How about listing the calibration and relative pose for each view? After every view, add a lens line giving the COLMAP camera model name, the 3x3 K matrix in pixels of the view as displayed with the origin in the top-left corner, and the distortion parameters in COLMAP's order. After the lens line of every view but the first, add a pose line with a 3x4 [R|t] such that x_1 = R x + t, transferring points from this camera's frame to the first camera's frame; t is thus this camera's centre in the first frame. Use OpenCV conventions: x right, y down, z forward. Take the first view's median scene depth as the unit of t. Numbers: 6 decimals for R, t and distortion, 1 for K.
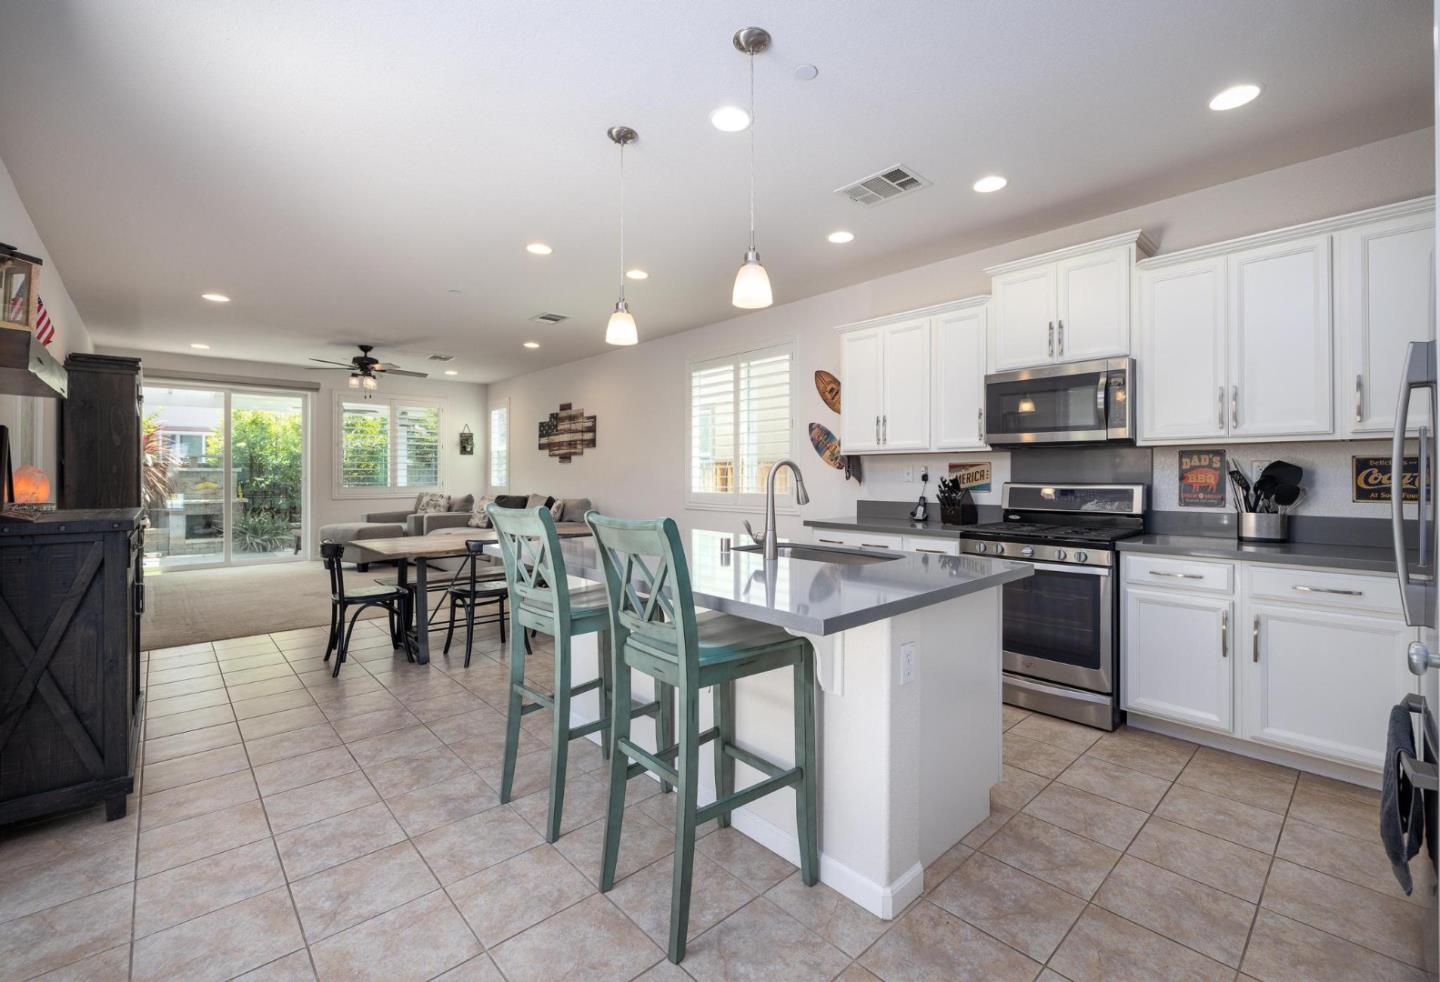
lens RADIAL K [[611.3, 0, 728.6], [0, 611.3, 475.7], [0, 0, 1]] dist [0.009269, 0.000302]
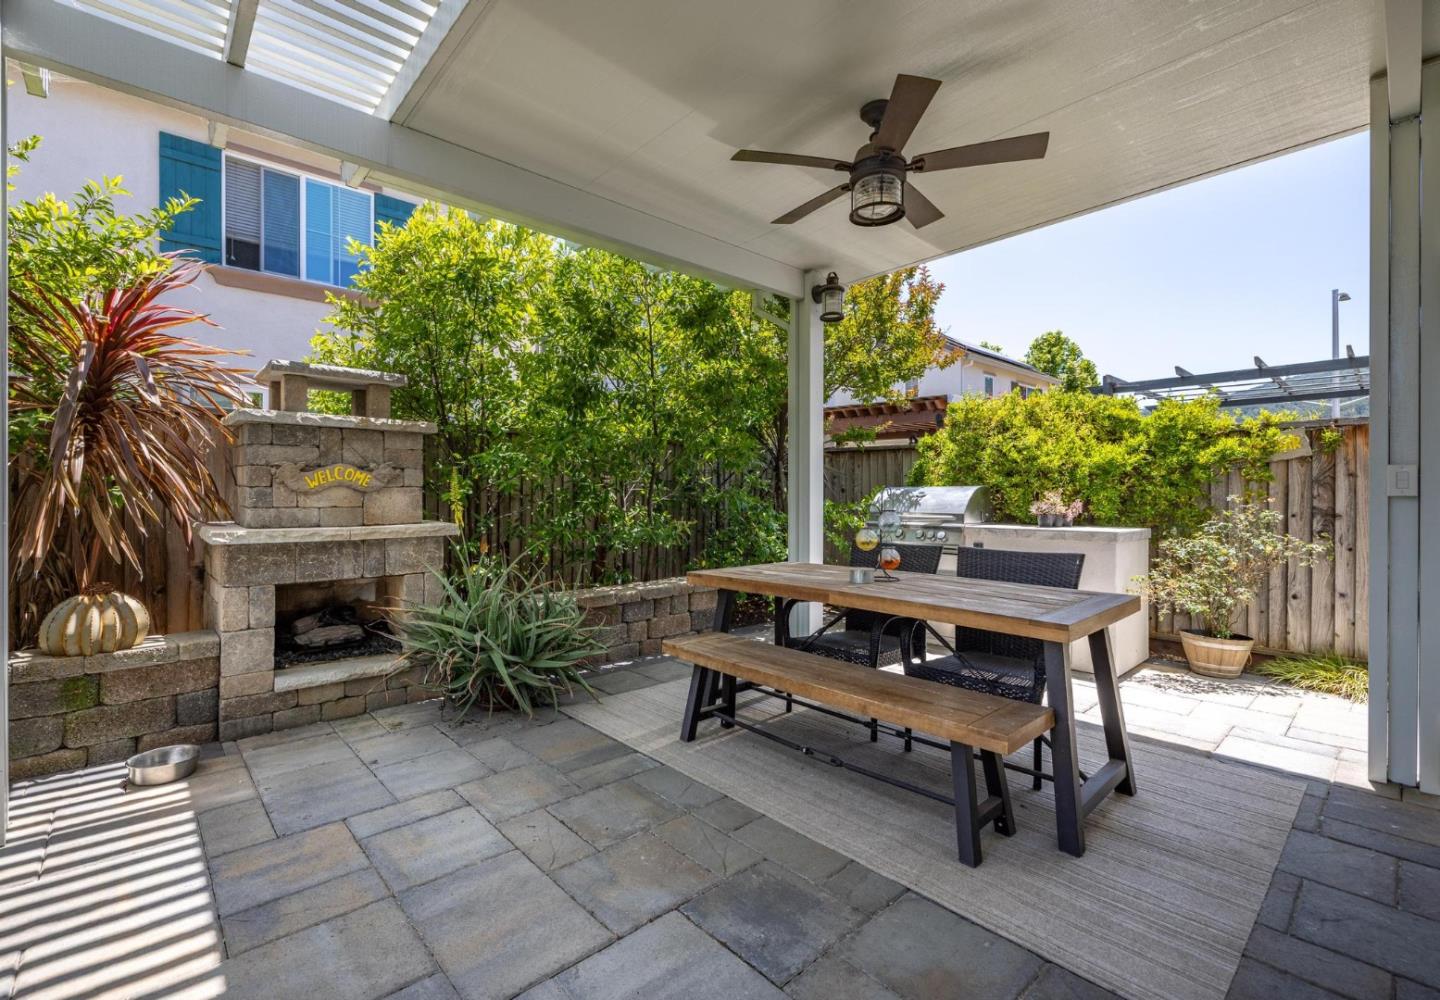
lens RADIAL K [[632.6, 0, 713.5], [0, 632.6, 504.7], [0, 0, 1]] dist [-0.001760, 0.000095]
pose [[0.999685, 0.003089, -0.024888, -0.854297], [-0.002578, 0.999785, 0.020551, 0.028086], [0.024946, -0.020480, 0.999479, 0.911544]]
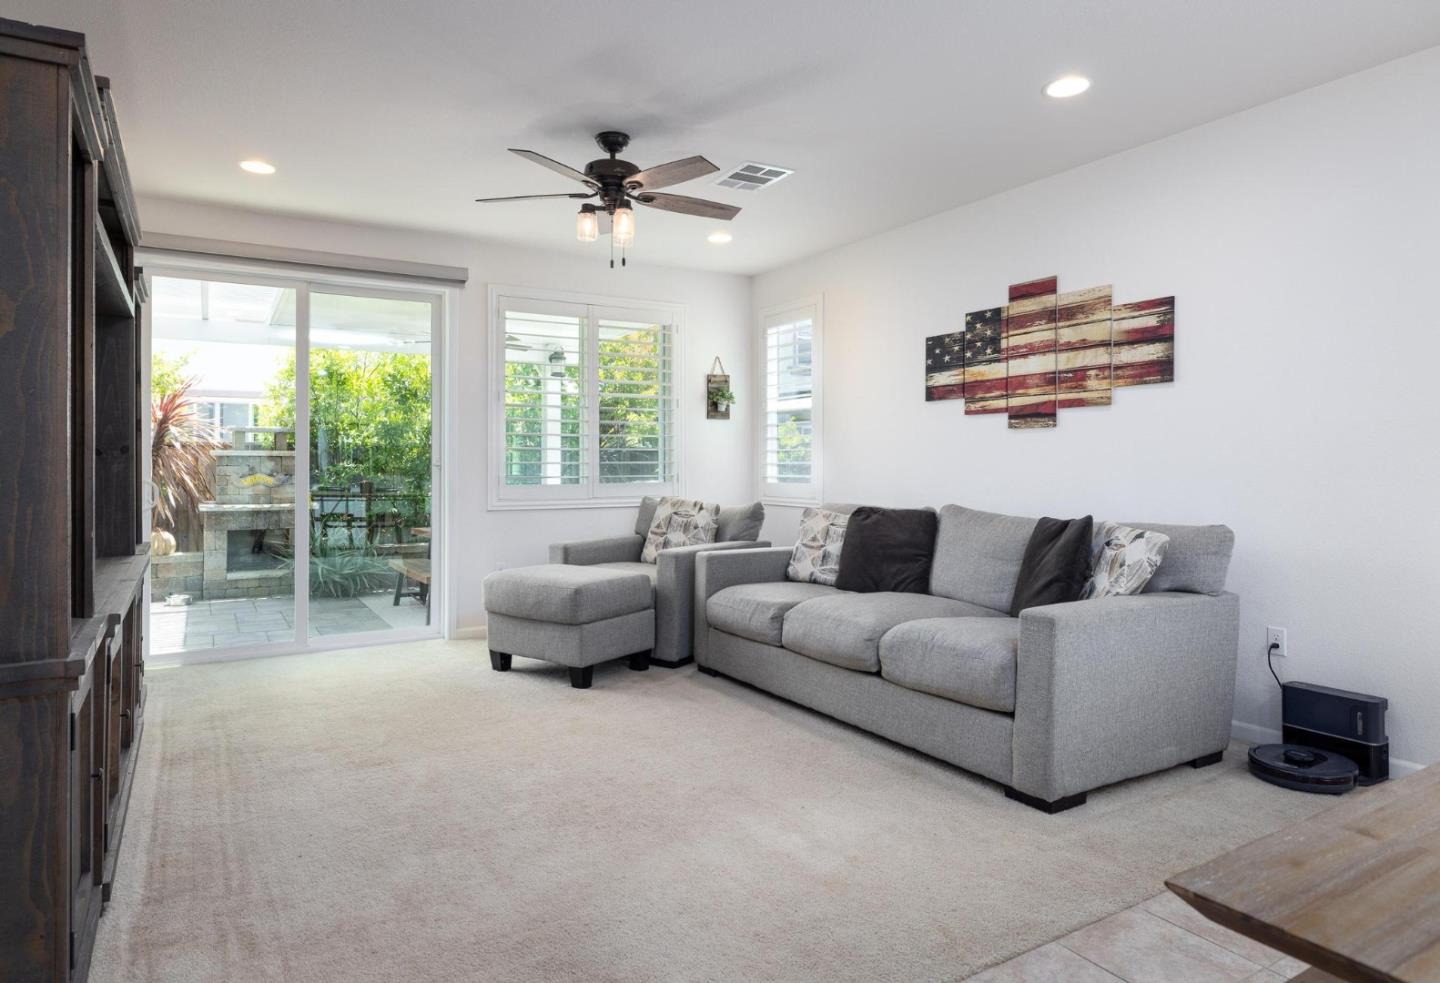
lens RADIAL K [[818.6, 0, 676.1], [0, 818.6, 459.1], [0, 0, 1]] dist [0.005278, -0.000856]
pose [[0.976102, -0.002082, -0.217305, -0.369443], [-0.000178, 0.999946, -0.010379, 0.004740], [0.217315, 0.010169, 0.976049, 0.414354]]
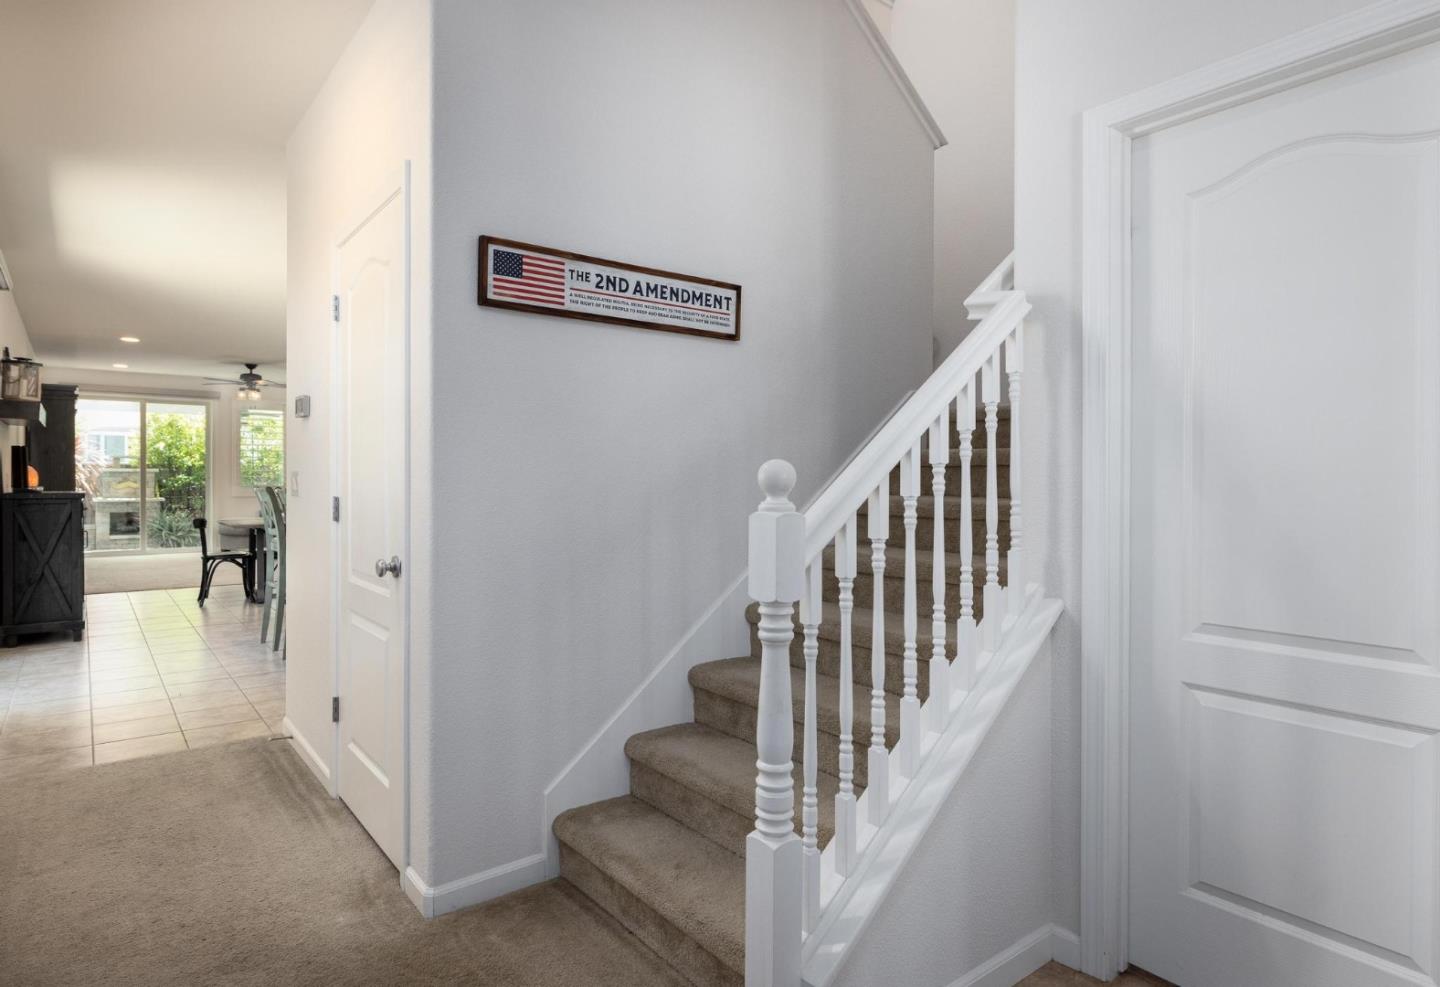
lens RADIAL K [[818.6, 0, 717.8], [0, 818.6, 482.5], [0, 0, 1]] dist [0.005278, -0.000856]
pose [[0.996304, 0.000704, -0.085889, 0.365132], [-0.000271, 0.999987, 0.005049, 0.005404], [0.085891, -0.005007, 0.996292, -0.410533]]
